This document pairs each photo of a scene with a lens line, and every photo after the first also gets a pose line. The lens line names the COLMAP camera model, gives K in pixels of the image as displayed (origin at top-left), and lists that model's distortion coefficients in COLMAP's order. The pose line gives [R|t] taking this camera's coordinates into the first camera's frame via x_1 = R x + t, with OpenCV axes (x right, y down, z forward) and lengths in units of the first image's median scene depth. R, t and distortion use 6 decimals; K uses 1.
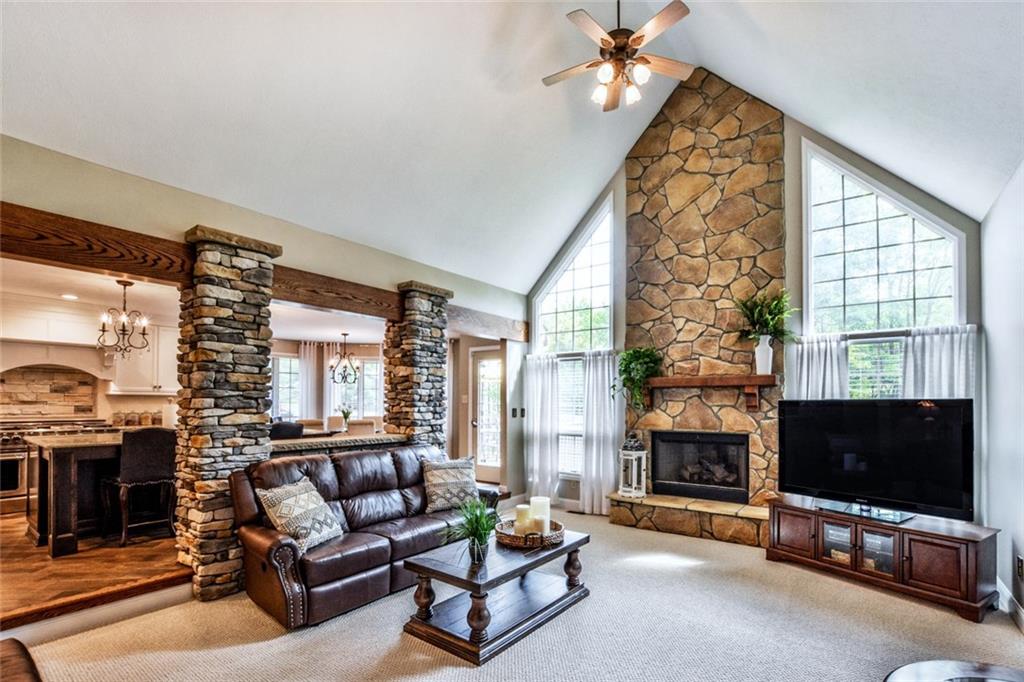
lens RADIAL K [[470.1, 0, 510.1], [0, 470.1, 389.0], [0, 0, 1]] dist [-0.015926, 0.000354]
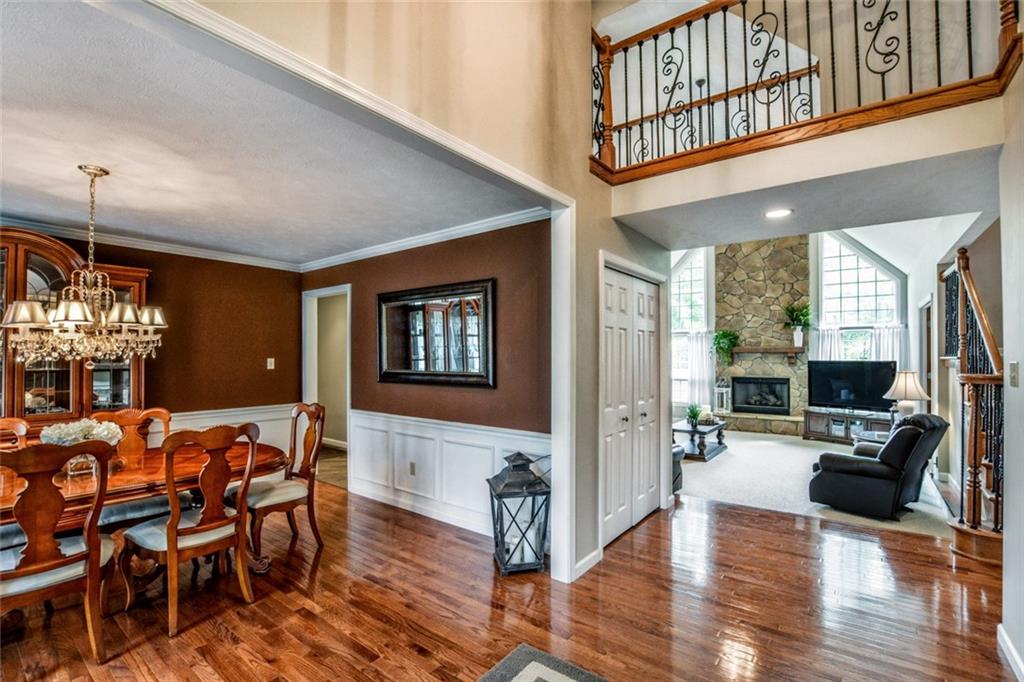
lens RADIAL K [[463.1, 0, 512.0], [0, 463.1, 341.0], [0, 0, 1]] dist [-0.001024, -0.000173]
pose [[0.999982, -0.004625, 0.003732, -0.596469], [0.004640, 0.999981, -0.003964, -0.048513], [-0.003713, 0.003981, 0.999985, -0.833156]]
